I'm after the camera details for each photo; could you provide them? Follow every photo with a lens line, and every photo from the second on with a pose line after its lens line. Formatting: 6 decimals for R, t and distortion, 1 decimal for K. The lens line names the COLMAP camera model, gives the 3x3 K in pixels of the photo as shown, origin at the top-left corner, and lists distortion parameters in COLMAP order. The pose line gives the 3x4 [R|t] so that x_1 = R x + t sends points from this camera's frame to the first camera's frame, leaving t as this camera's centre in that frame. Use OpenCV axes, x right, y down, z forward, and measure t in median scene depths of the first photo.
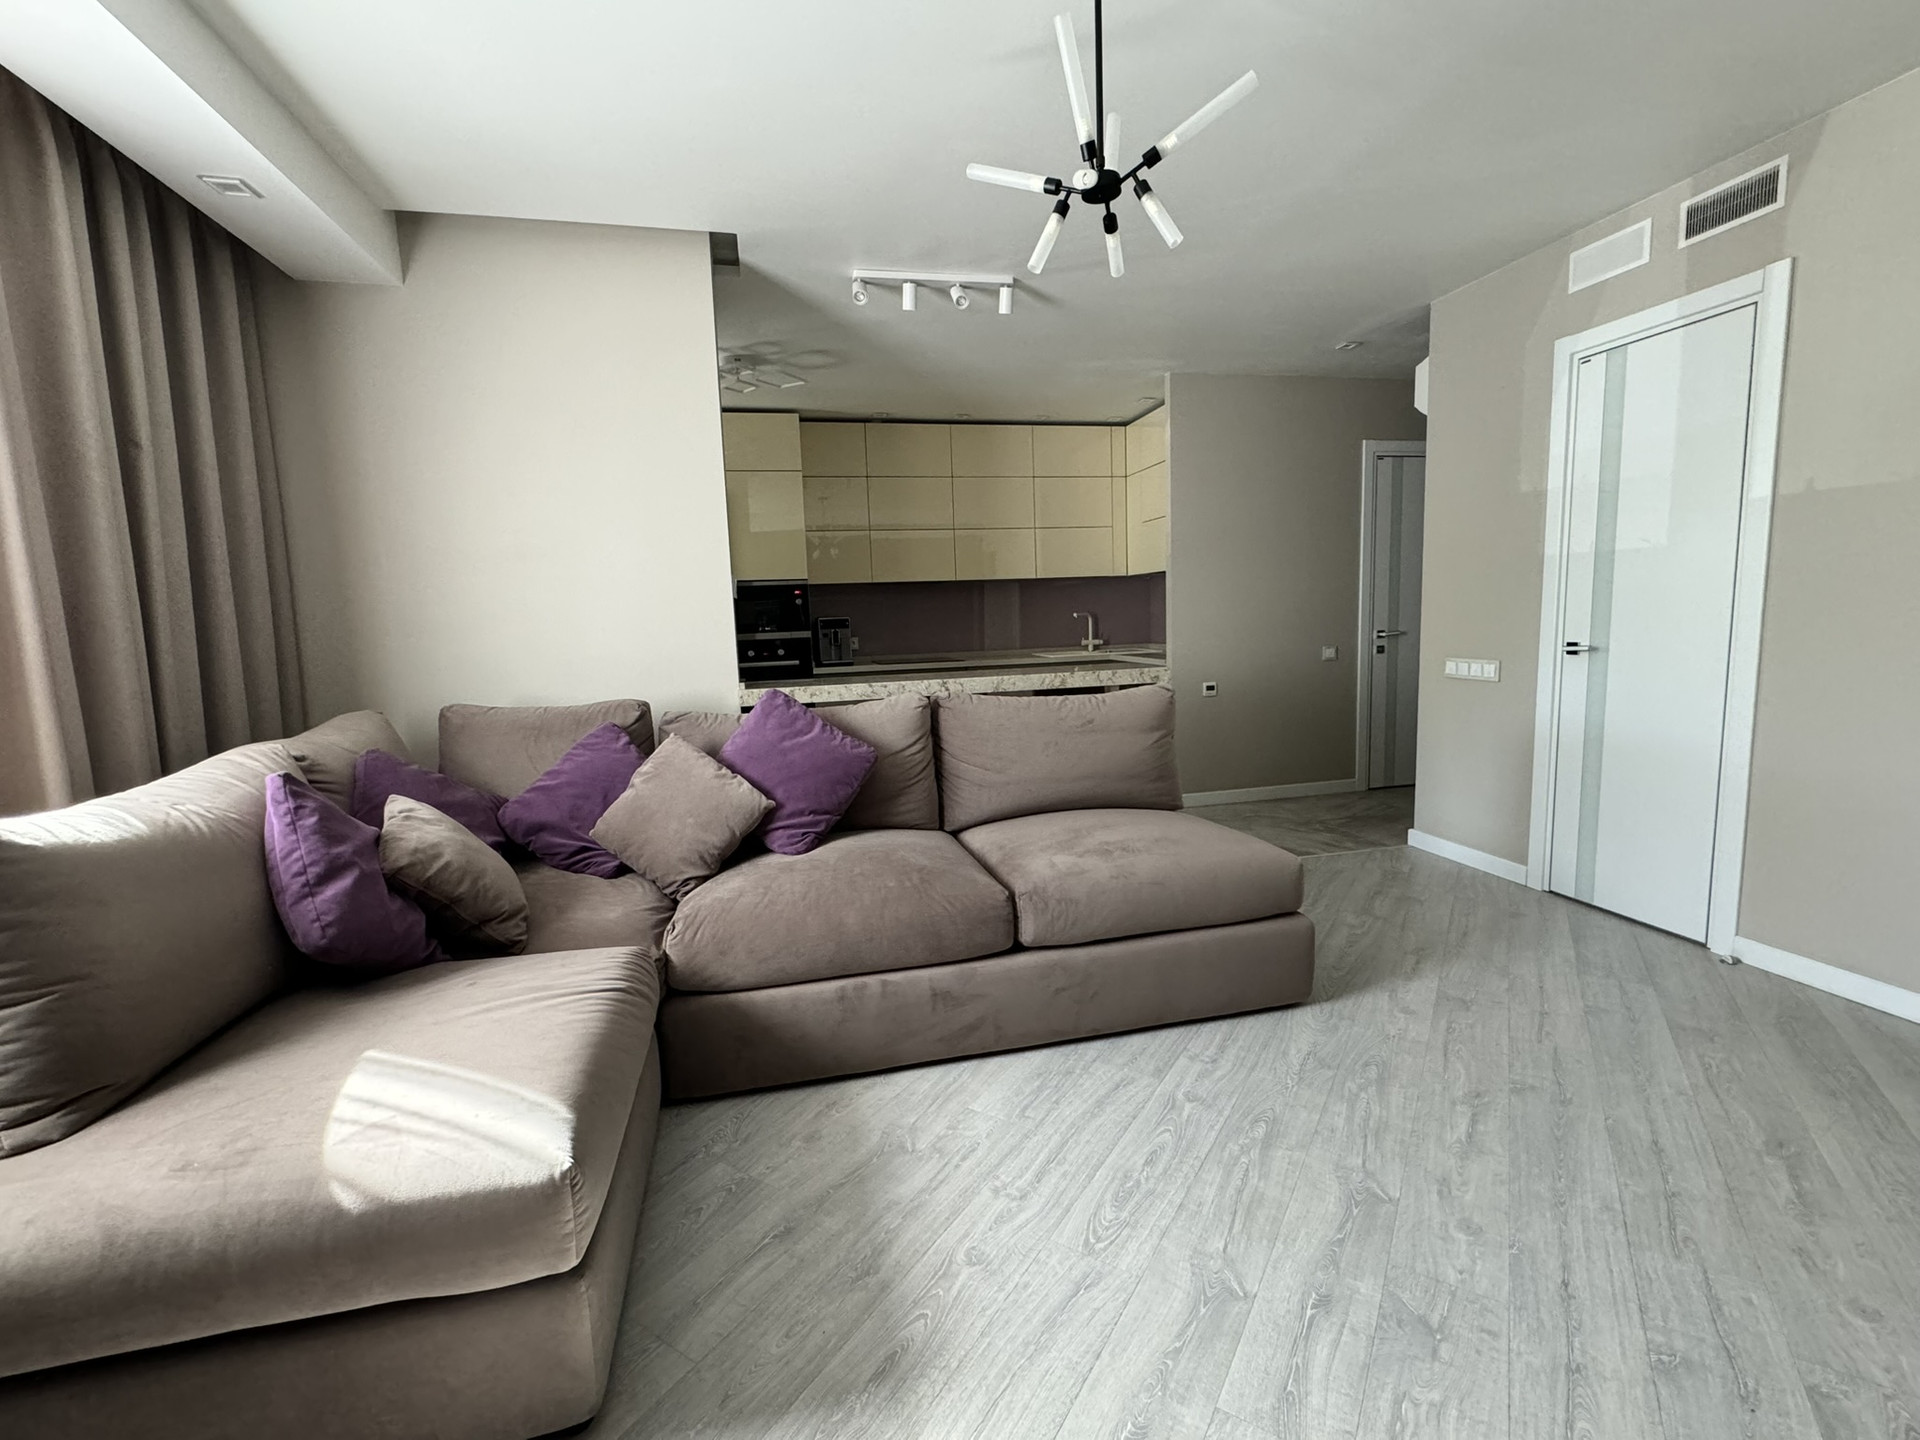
lens RADIAL K [[837.6, 0, 957.9], [0, 837.6, 720.5], [0, 0, 1]] dist [0.000080, 0.000267]
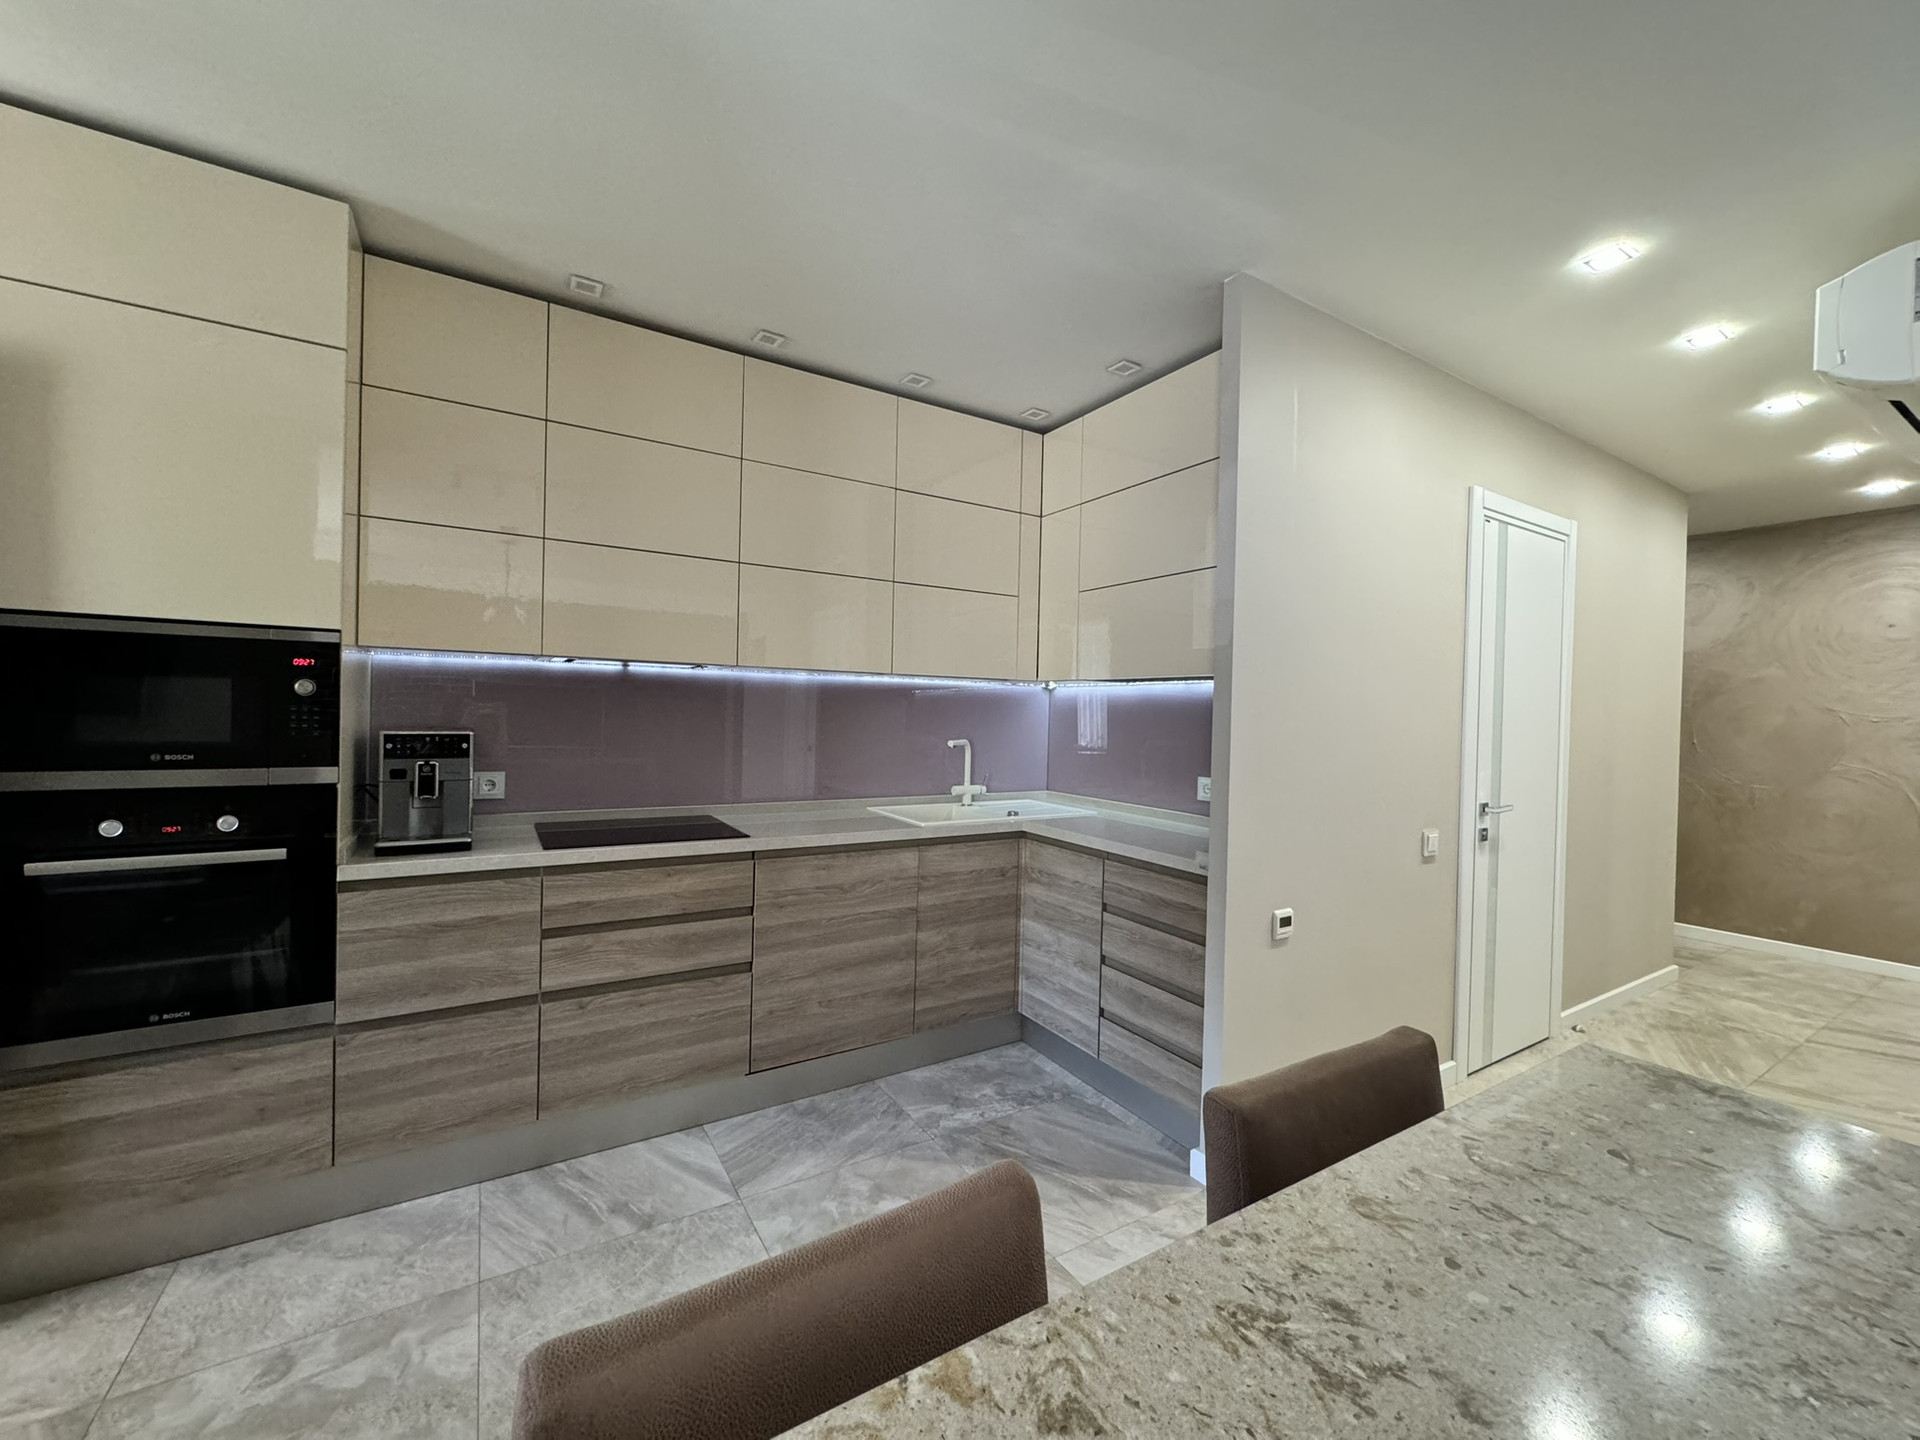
lens RADIAL K [[764.2, 0, 958.9], [0, 764.2, 718.4], [0, 0, 1]] dist [-0.001172, 0.000298]
pose [[0.943009, 0.055267, 0.328145, -0.057487], [-0.015957, 0.992488, -0.121300, -0.193717], [-0.332384, 0.109150, 0.936807, 1.240303]]
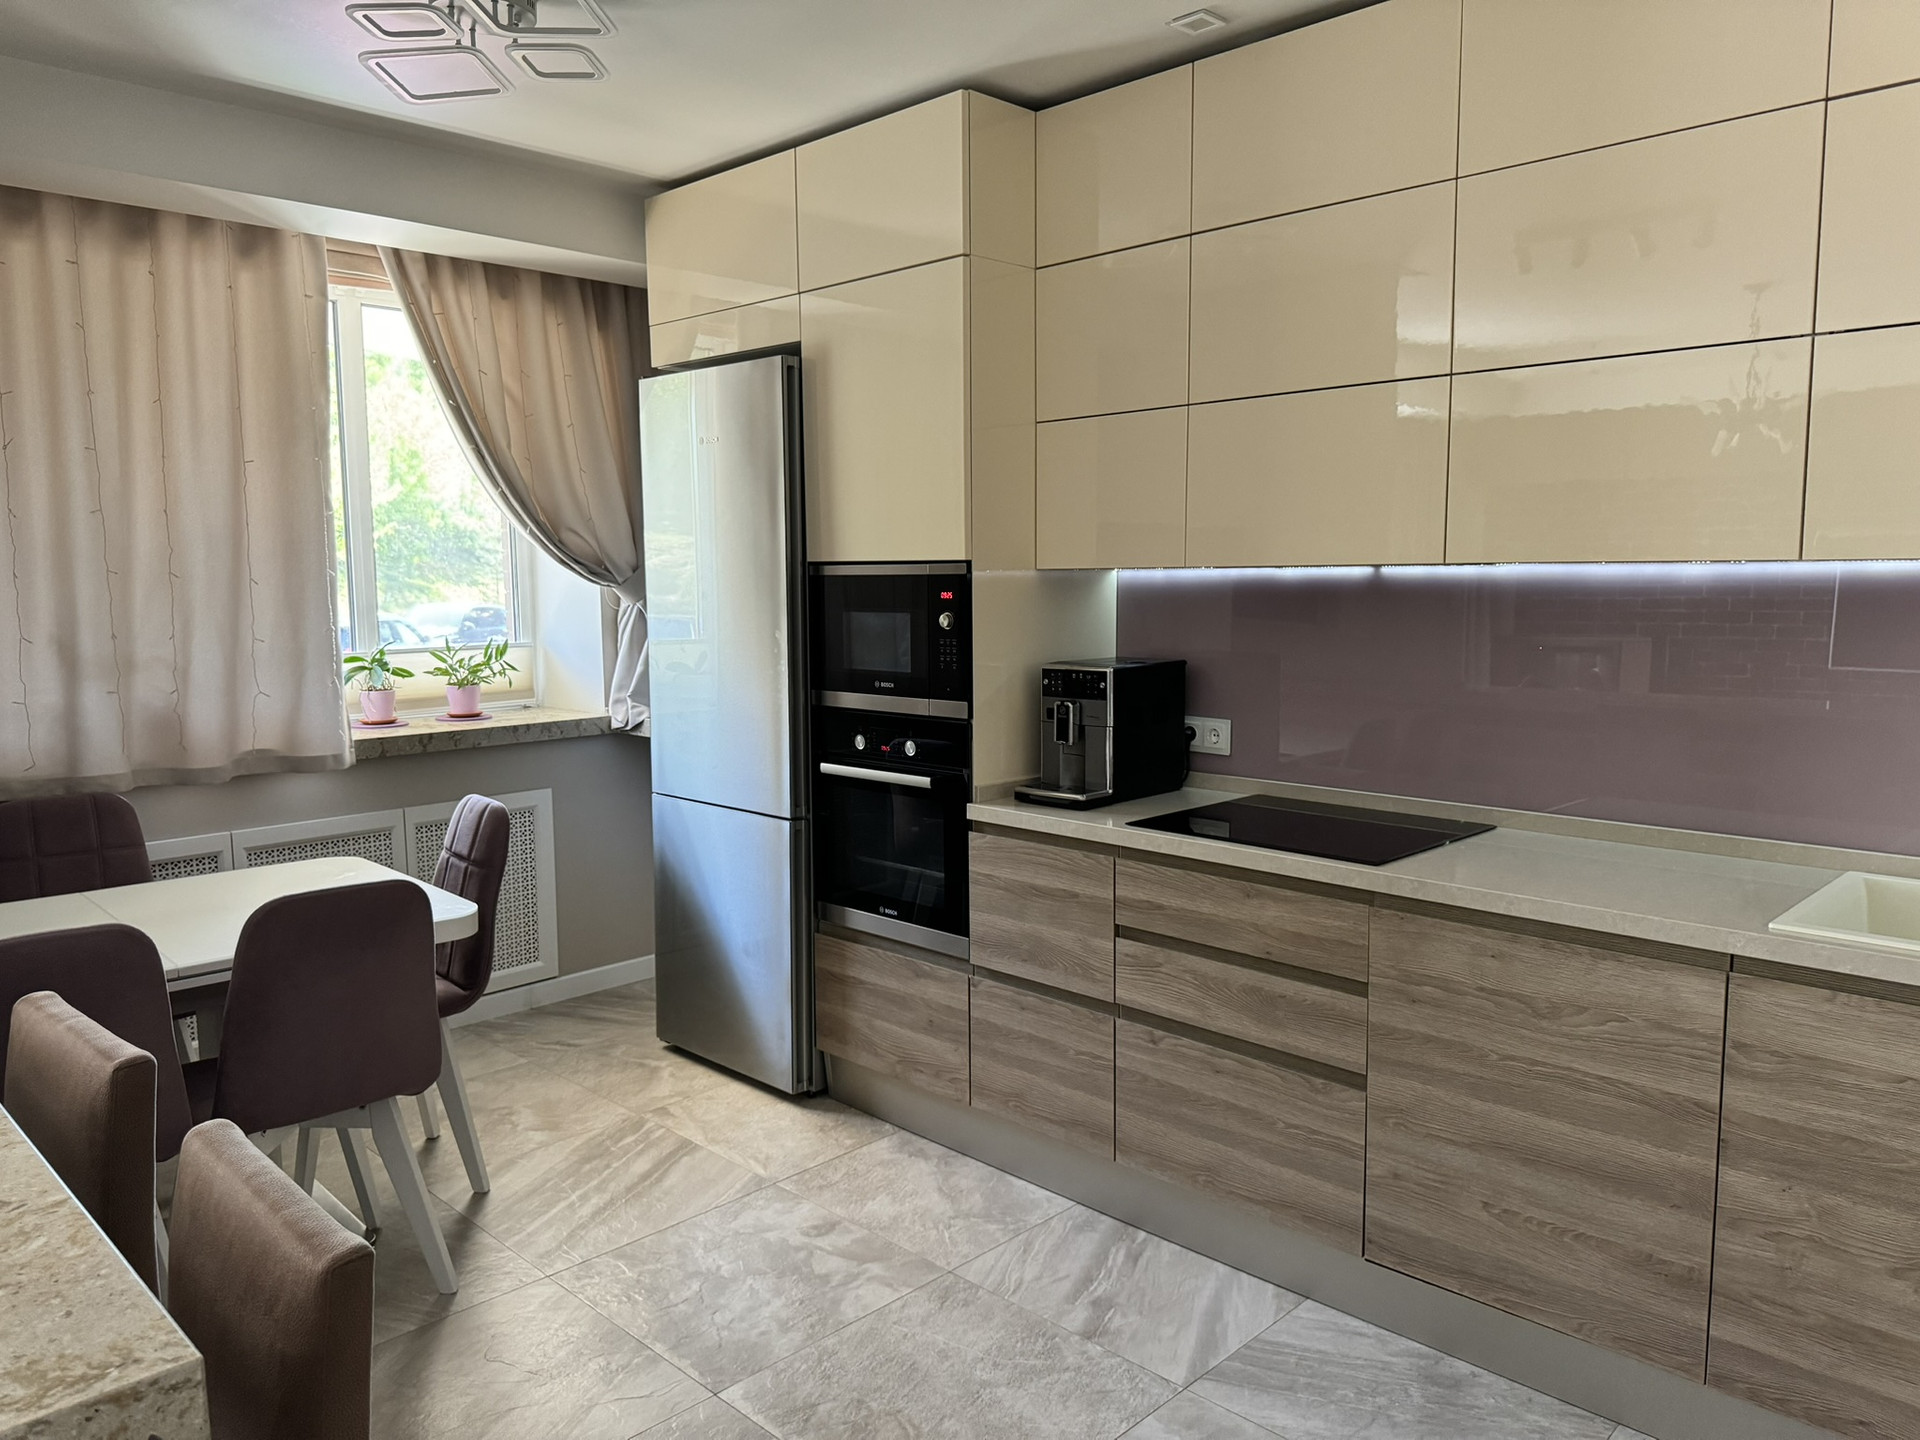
lens RADIAL K [[1357.1, 0, 960.0], [0, 1357.1, 720.0], [0, 0, 1]] dist [0.129959, -0.172470]
pose [[0.541486, 0.123083, -0.831651, 0.664793], [-0.114959, 0.990773, 0.071783, -0.299361], [0.832813, 0.056736, 0.550639, 1.427138]]
